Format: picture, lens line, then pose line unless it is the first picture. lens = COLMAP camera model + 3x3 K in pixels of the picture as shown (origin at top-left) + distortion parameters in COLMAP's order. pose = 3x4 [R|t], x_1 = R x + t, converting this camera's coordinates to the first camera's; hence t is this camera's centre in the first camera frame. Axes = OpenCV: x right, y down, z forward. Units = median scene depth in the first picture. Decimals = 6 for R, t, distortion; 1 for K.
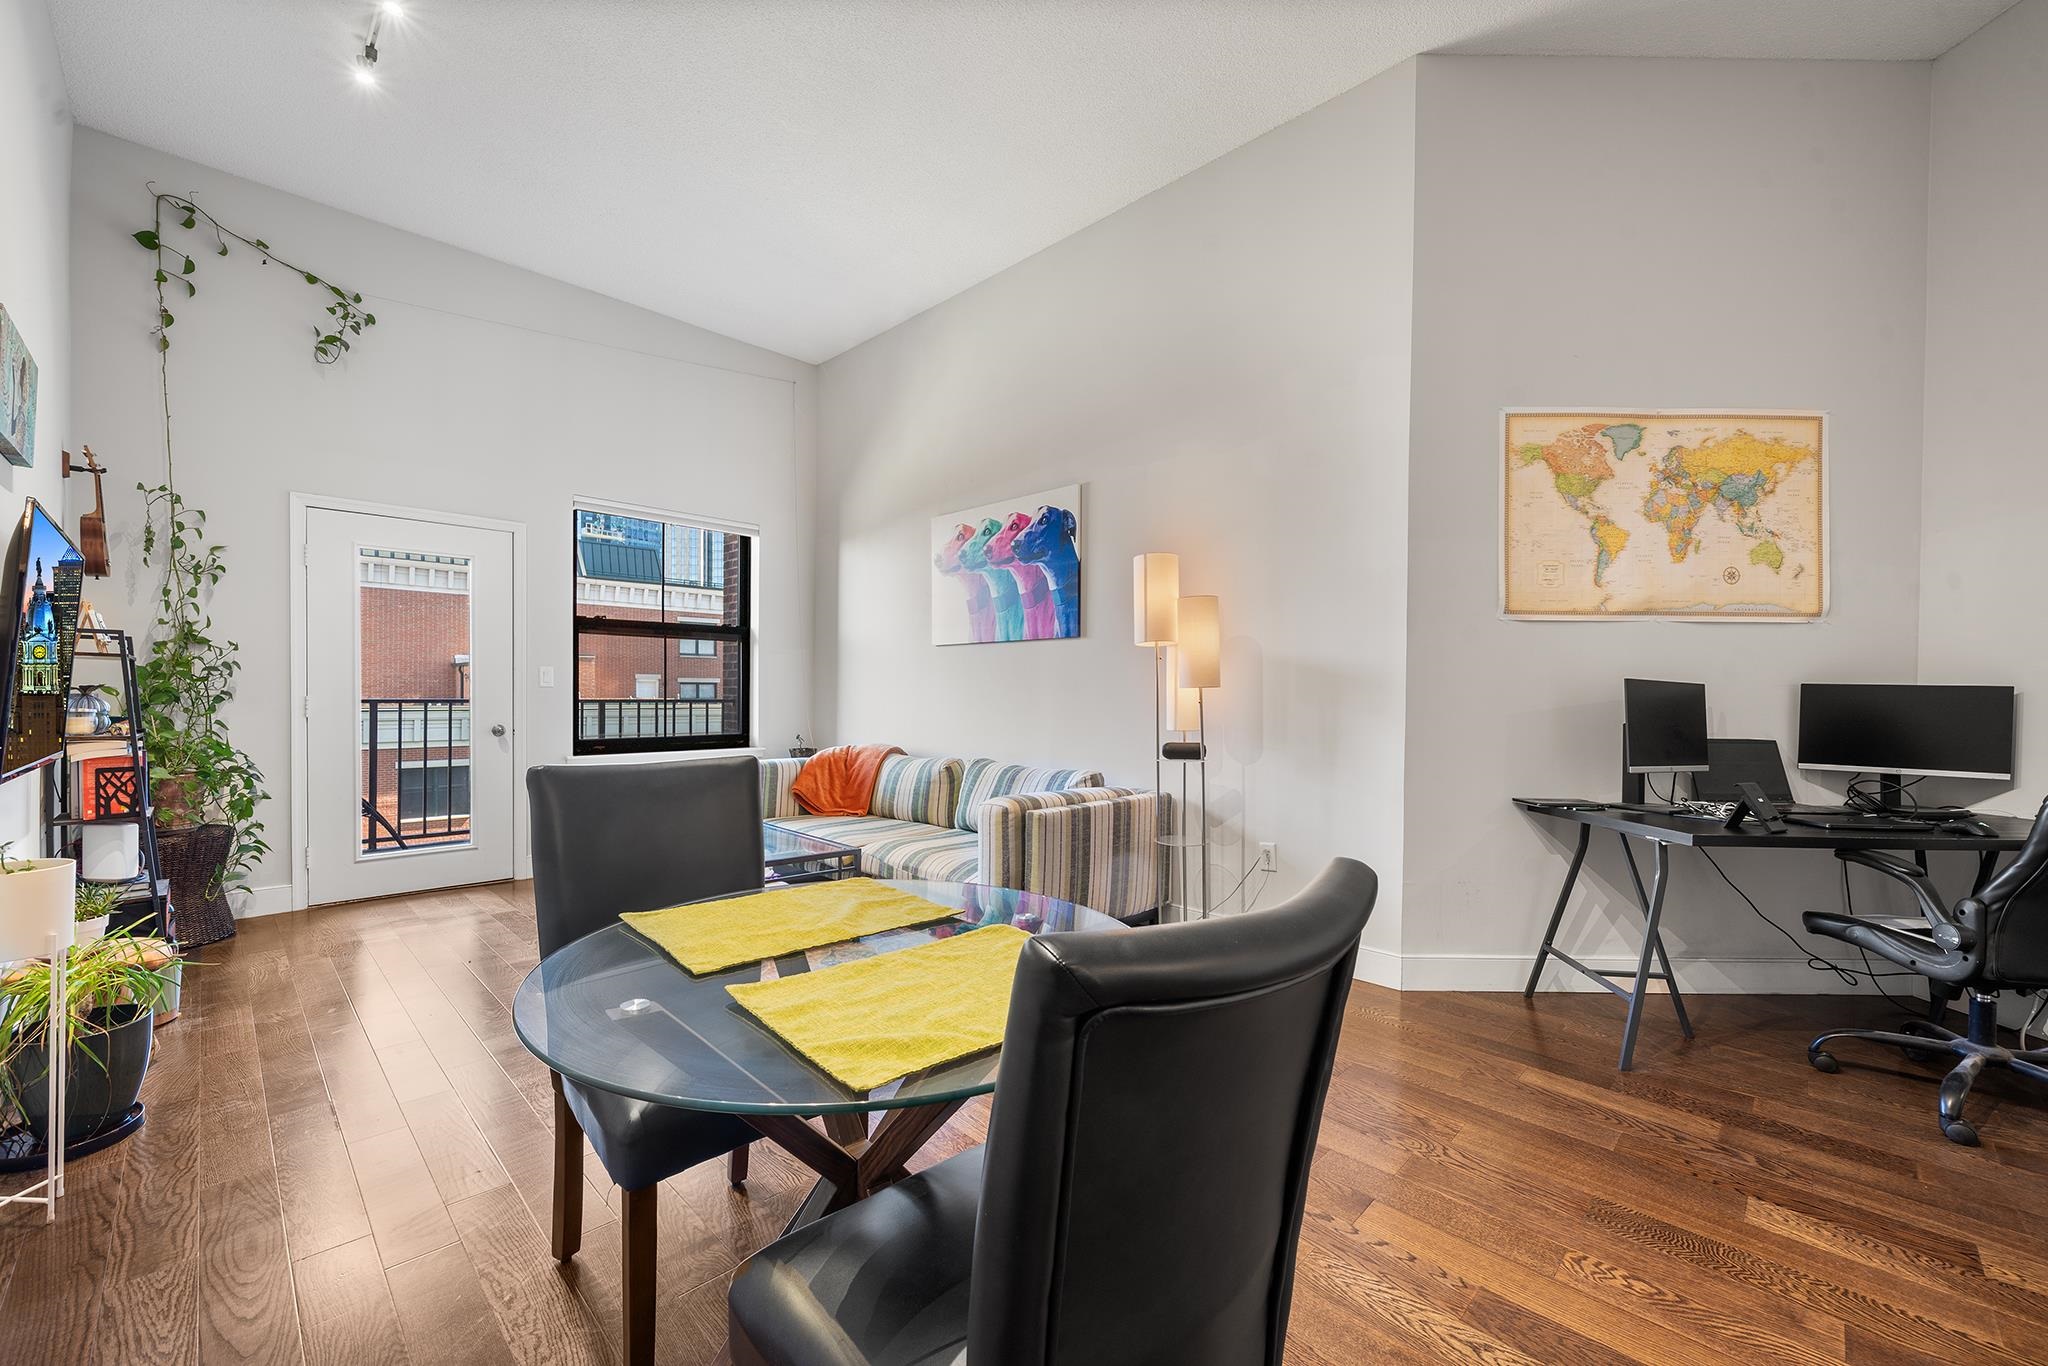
lens RADIAL K [[828.1, 0, 1006.2], [0, 828.1, 696.4], [0, 0, 1]] dist [-0.003200, 0.000459]
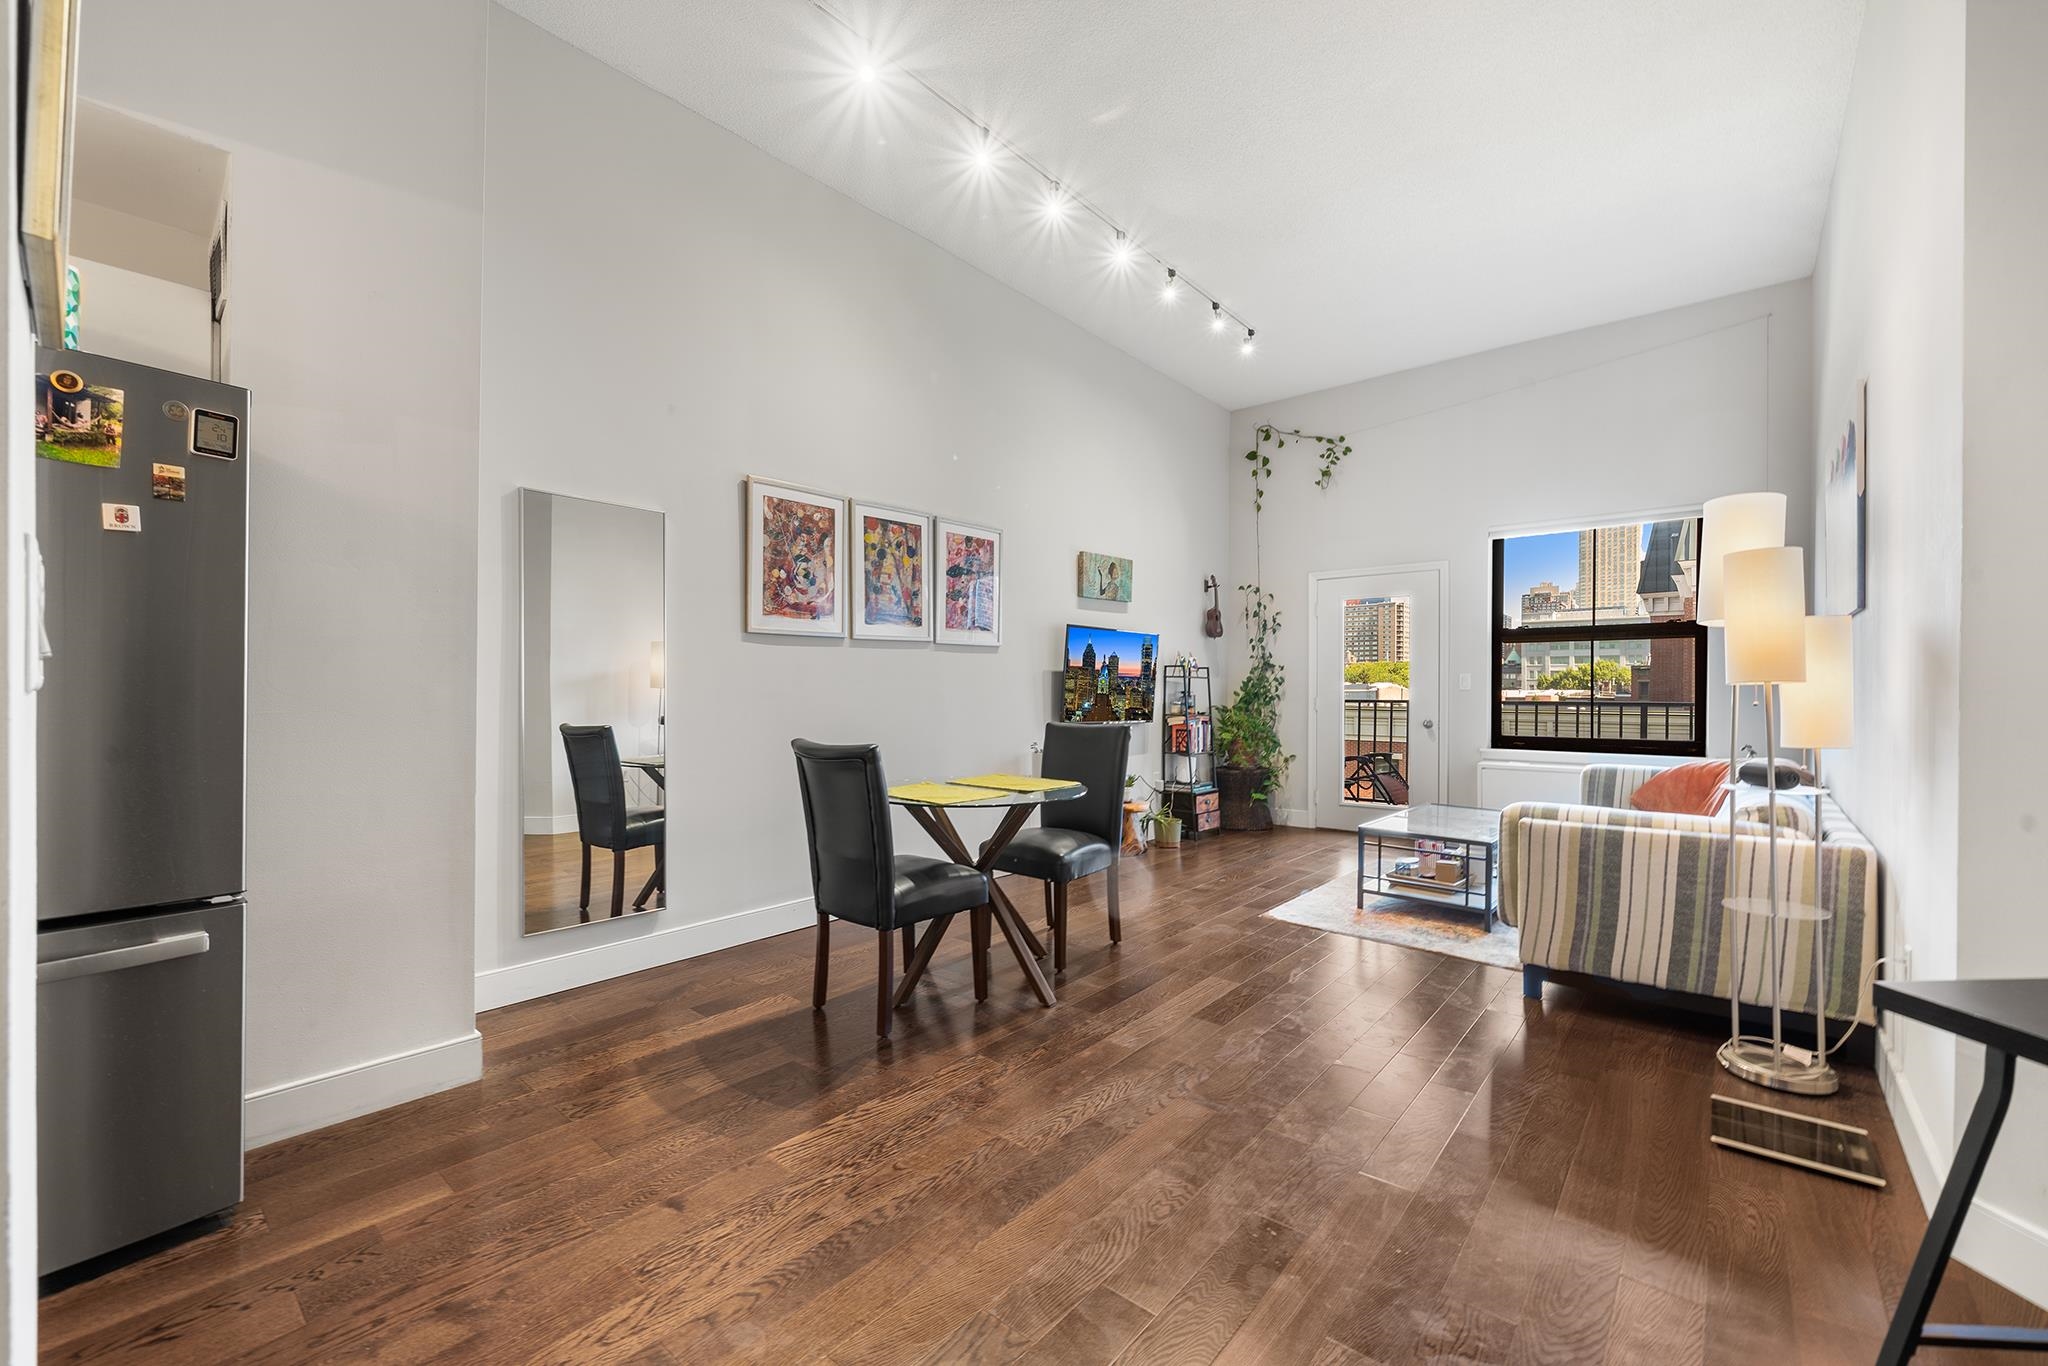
lens RADIAL K [[828.1, 0, 1014.9], [0, 828.1, 698.8], [0, 0, 1]] dist [-0.003200, 0.000459]
pose [[0.077986, 0.002361, -0.996952, 0.820426], [-0.007528, 0.999970, 0.001780, 0.005342], [0.996926, 0.007366, 0.078001, 0.317297]]
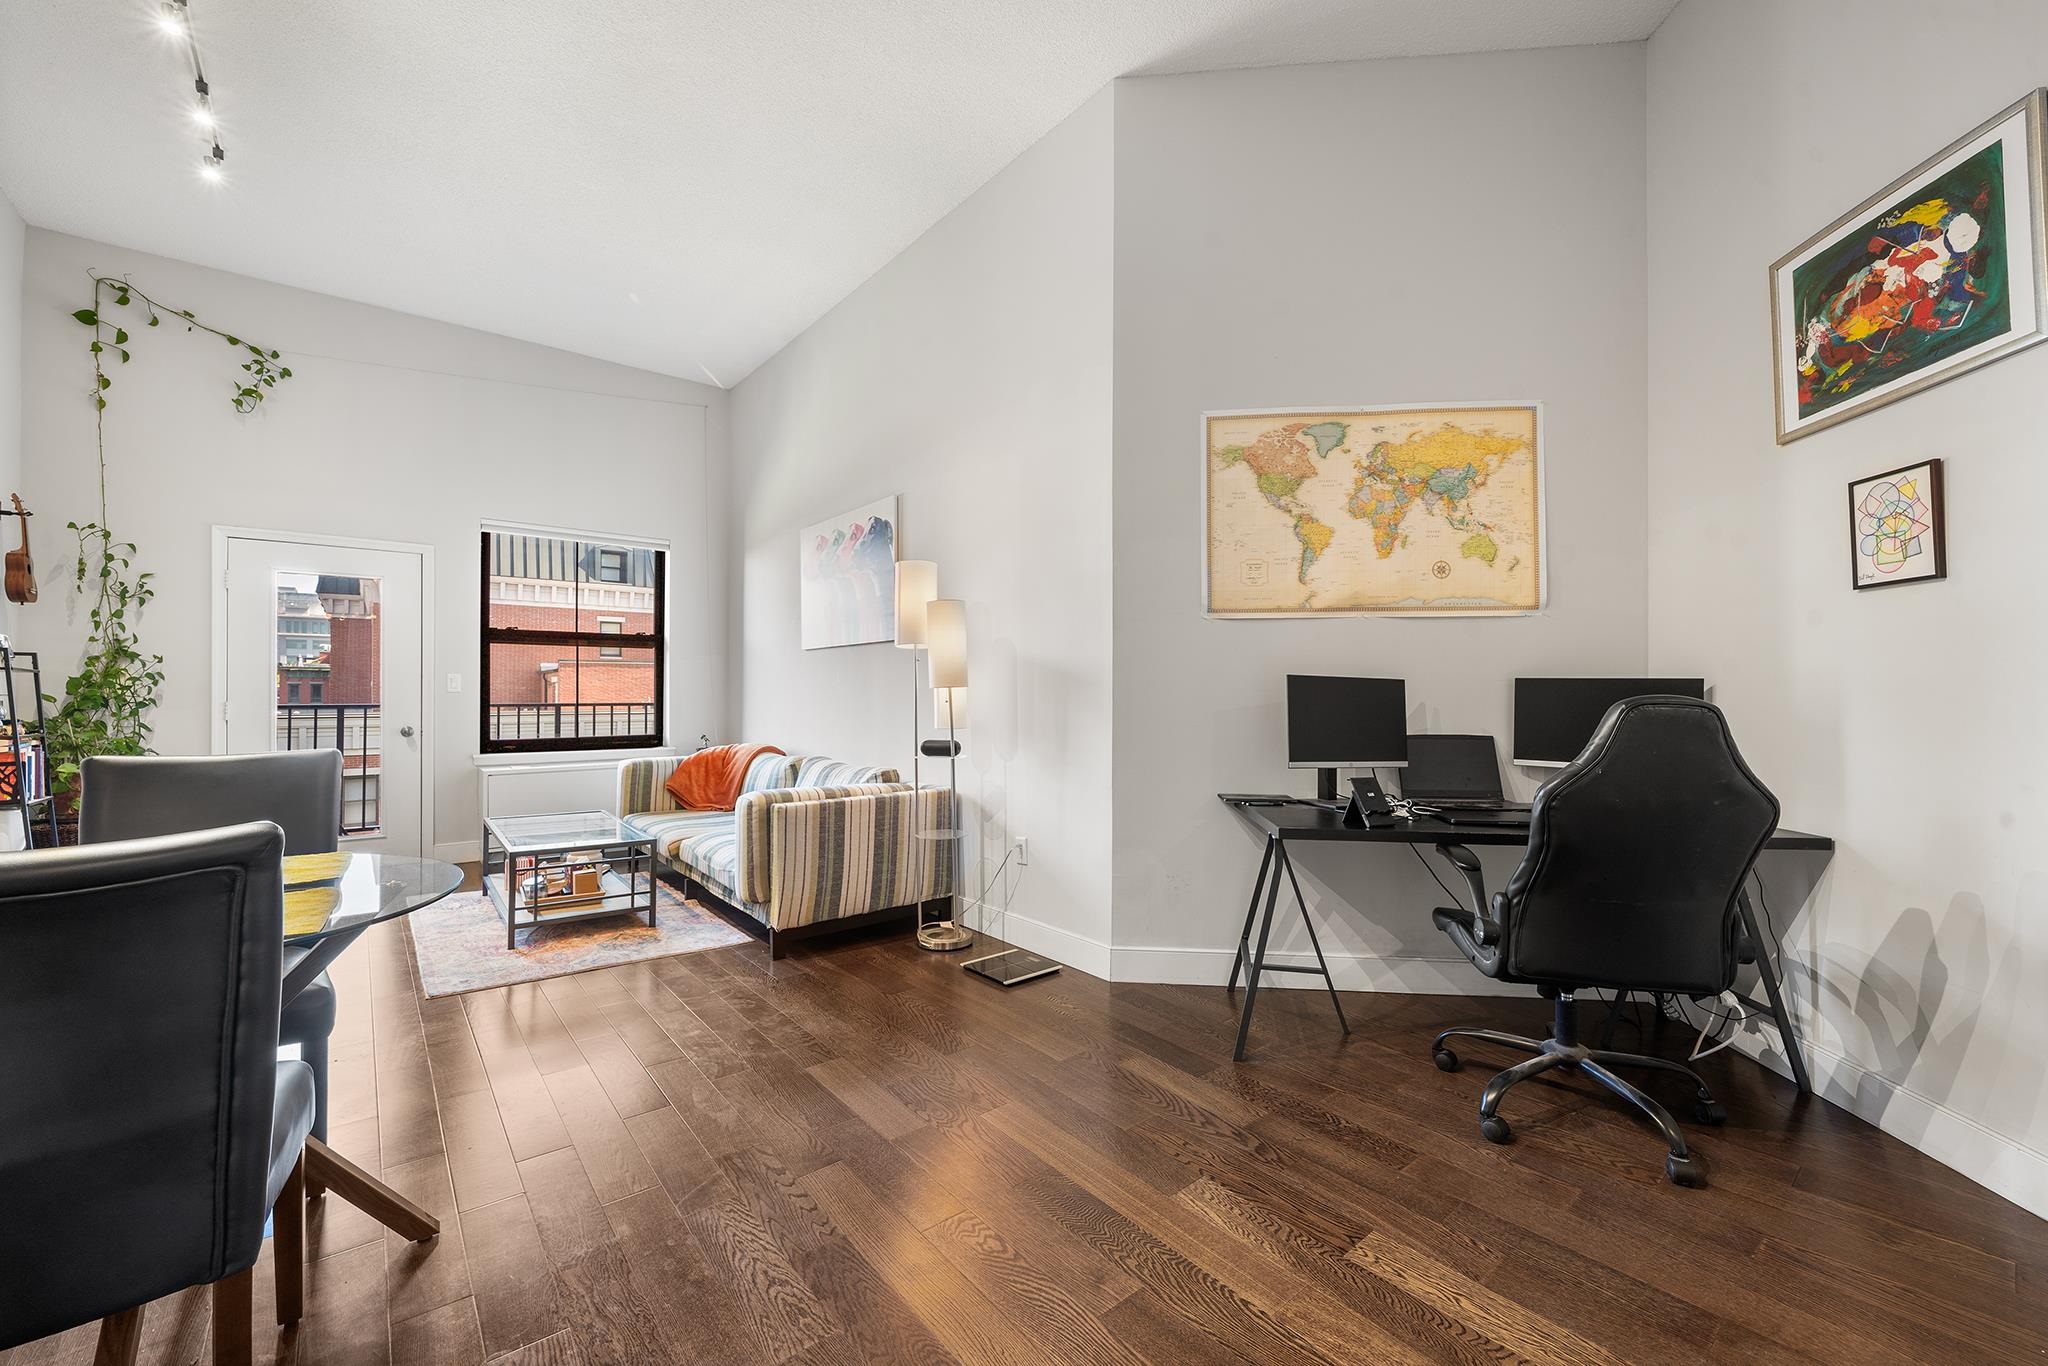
lens RADIAL K [[828.1, 0, 1011.8], [0, 828.1, 683.3], [0, 0, 1]] dist [-0.003200, 0.000459]
pose [[0.994704, -0.009498, -0.102341, 0.400186], [0.007670, 0.999804, -0.018237, 0.003603], [0.102494, 0.017356, 0.994582, -0.032609]]
